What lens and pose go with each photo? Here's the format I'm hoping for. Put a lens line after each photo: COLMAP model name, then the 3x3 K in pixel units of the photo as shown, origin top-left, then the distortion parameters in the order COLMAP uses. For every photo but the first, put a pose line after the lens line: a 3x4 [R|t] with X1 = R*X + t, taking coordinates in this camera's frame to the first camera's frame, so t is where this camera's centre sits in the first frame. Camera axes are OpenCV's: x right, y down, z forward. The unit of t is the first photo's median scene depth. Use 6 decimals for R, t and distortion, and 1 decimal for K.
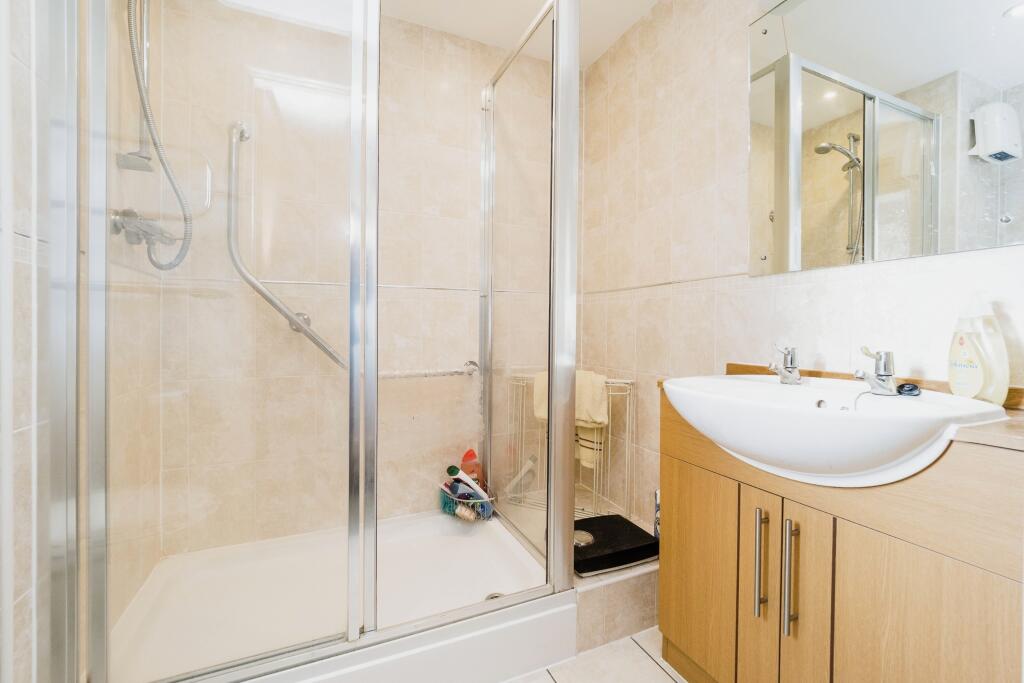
lens RADIAL K [[443.4, 0, 522.9], [0, 443.4, 323.3], [0, 0, 1]] dist [-0.011612, 0.001993]
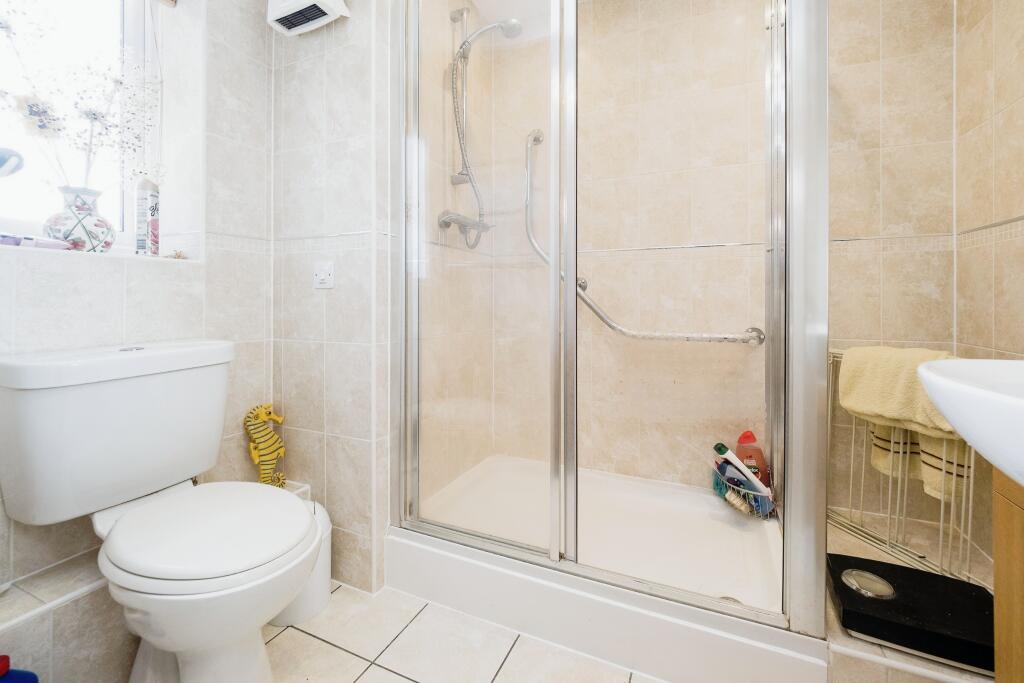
lens RADIAL K [[443.4, 0, 529.1], [0, 443.4, 295.9], [0, 0, 1]] dist [-0.011612, 0.001993]
pose [[0.653692, -0.011079, -0.756679, 0.291057], [0.006057, 0.999937, -0.009408, 0.034954], [0.756736, 0.001567, 0.653718, 0.139454]]
